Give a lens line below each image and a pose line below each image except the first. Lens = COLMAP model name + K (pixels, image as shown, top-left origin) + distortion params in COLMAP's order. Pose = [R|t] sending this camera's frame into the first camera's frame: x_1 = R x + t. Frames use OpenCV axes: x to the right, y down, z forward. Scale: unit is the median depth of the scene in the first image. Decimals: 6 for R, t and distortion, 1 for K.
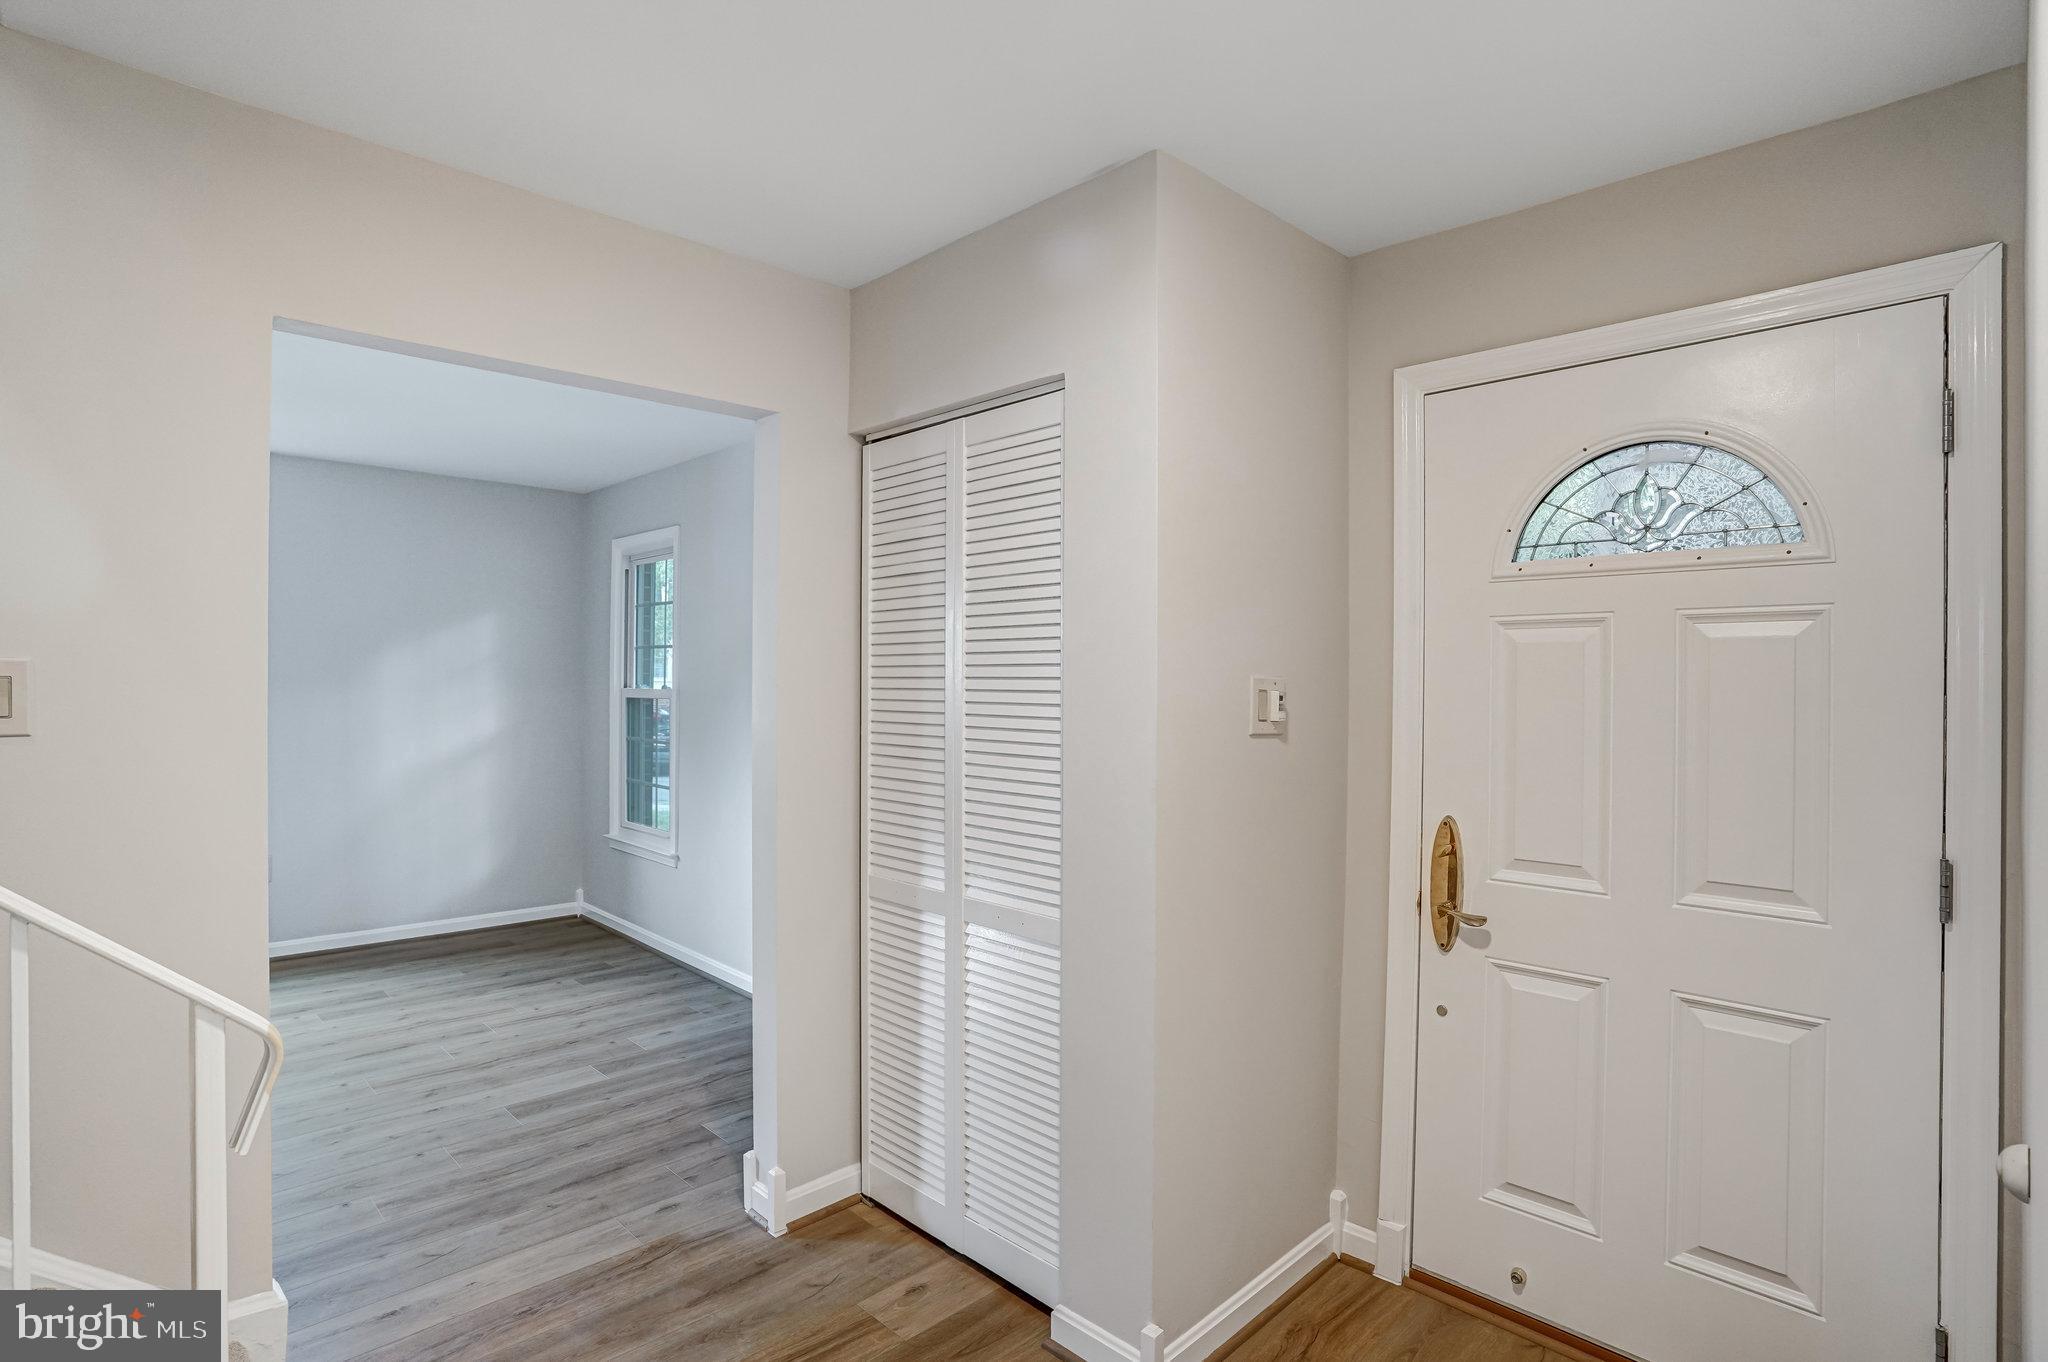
lens RADIAL K [[1005.7, 0, 1016.3], [0, 1005.7, 686.6], [0, 0, 1]] dist [-0.092802, 0.041353]
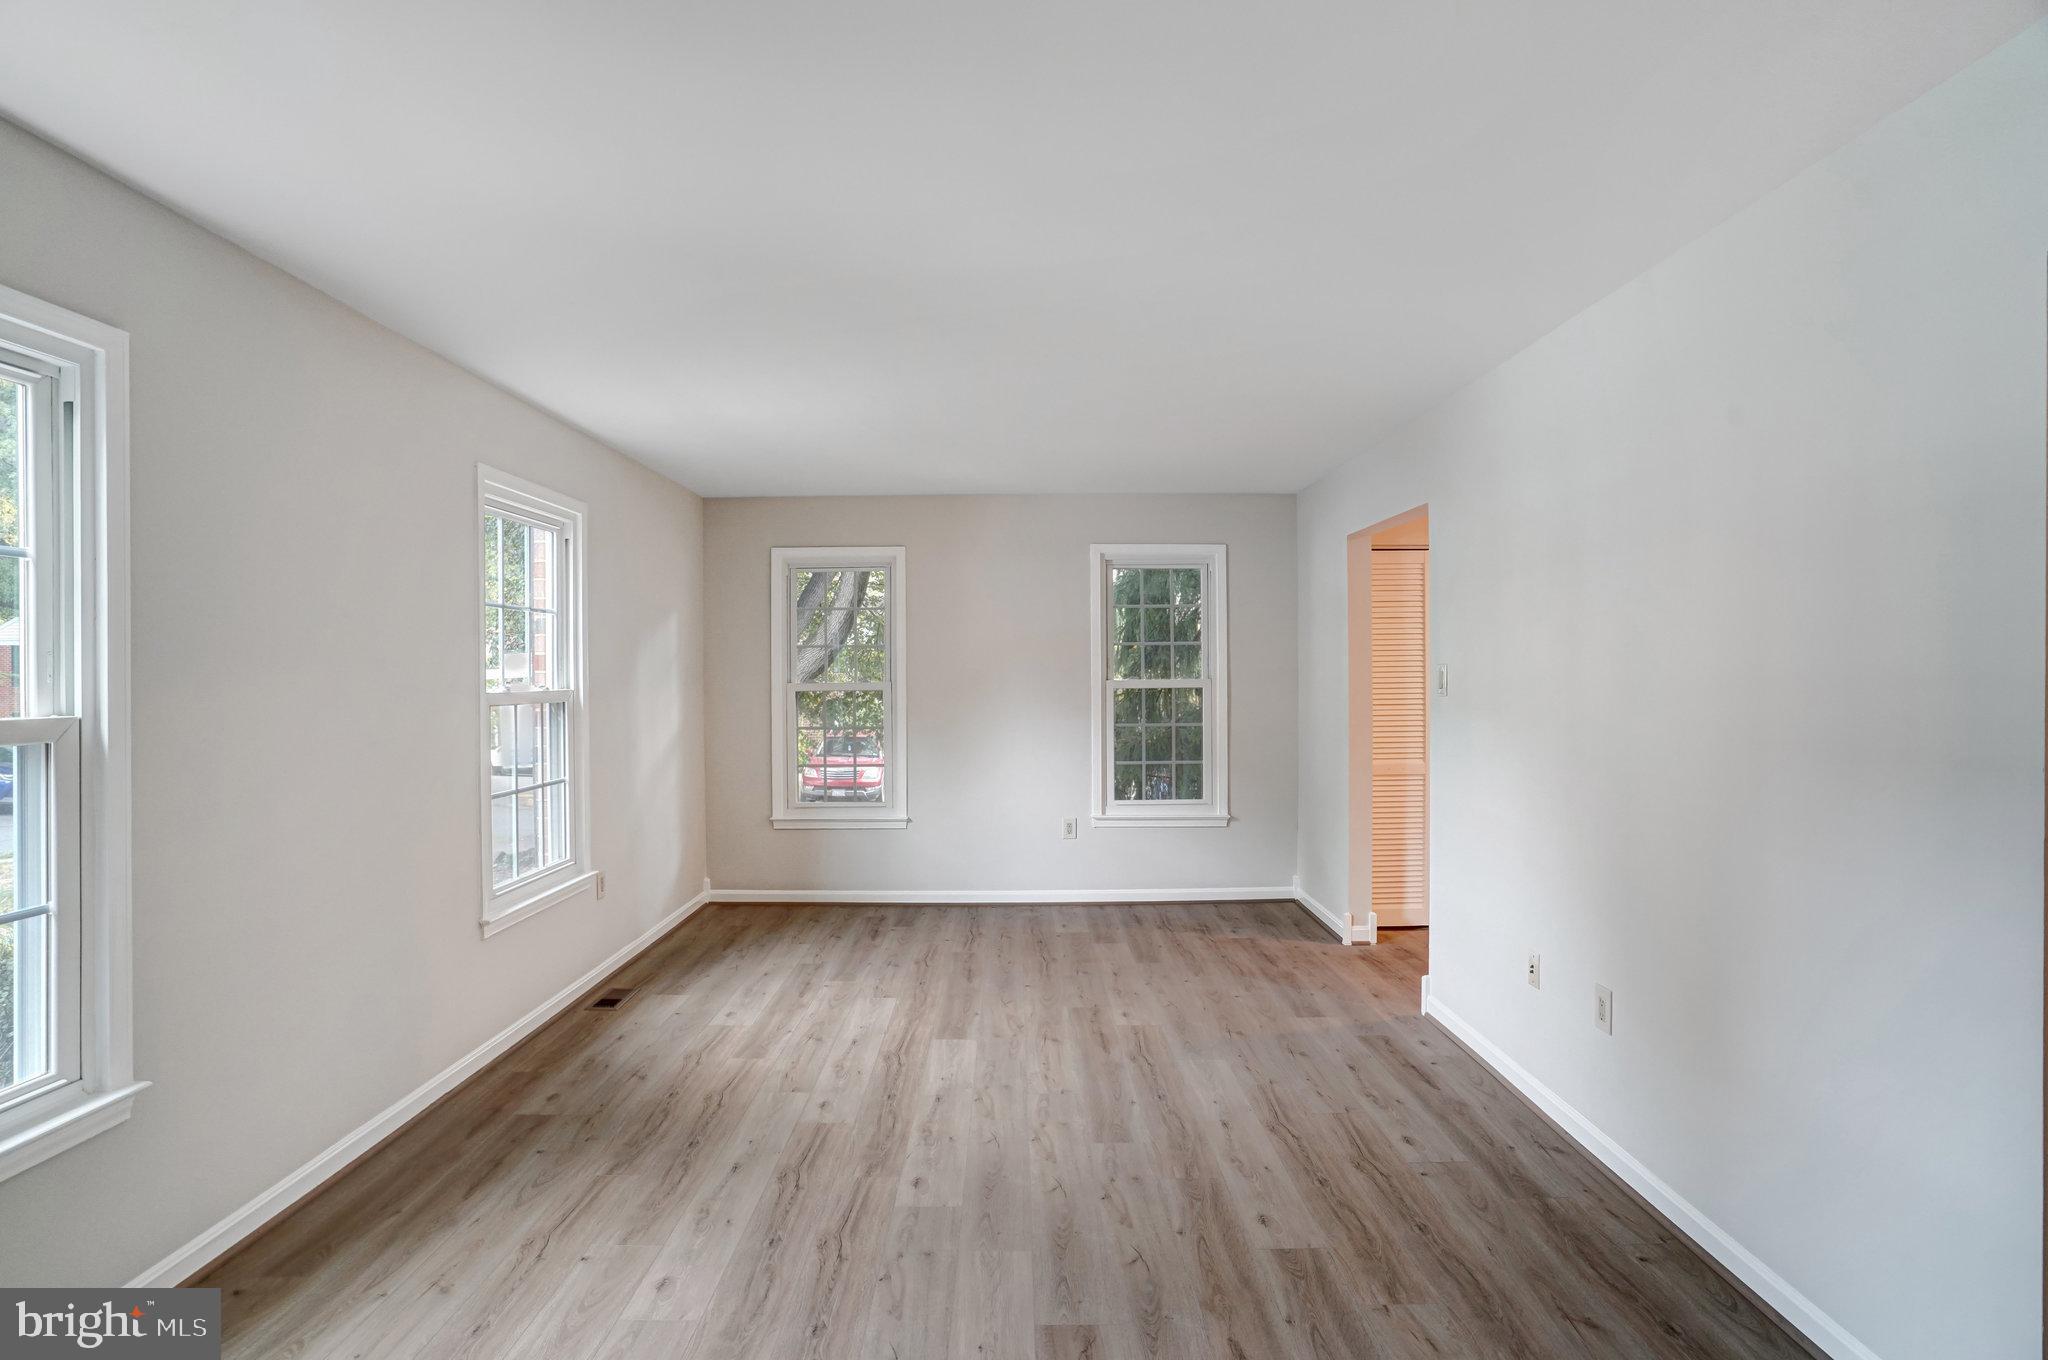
lens RADIAL K [[1003.3, 0, 1012.2], [0, 1003.3, 677.1], [0, 0, 1]] dist [-0.084113, 0.042645]
pose [[0.709132, -0.012007, 0.704973, -1.428614], [0.017877, 0.999840, -0.000953, 0.001810], [-0.704849, 0.013279, 0.709233, 0.055411]]
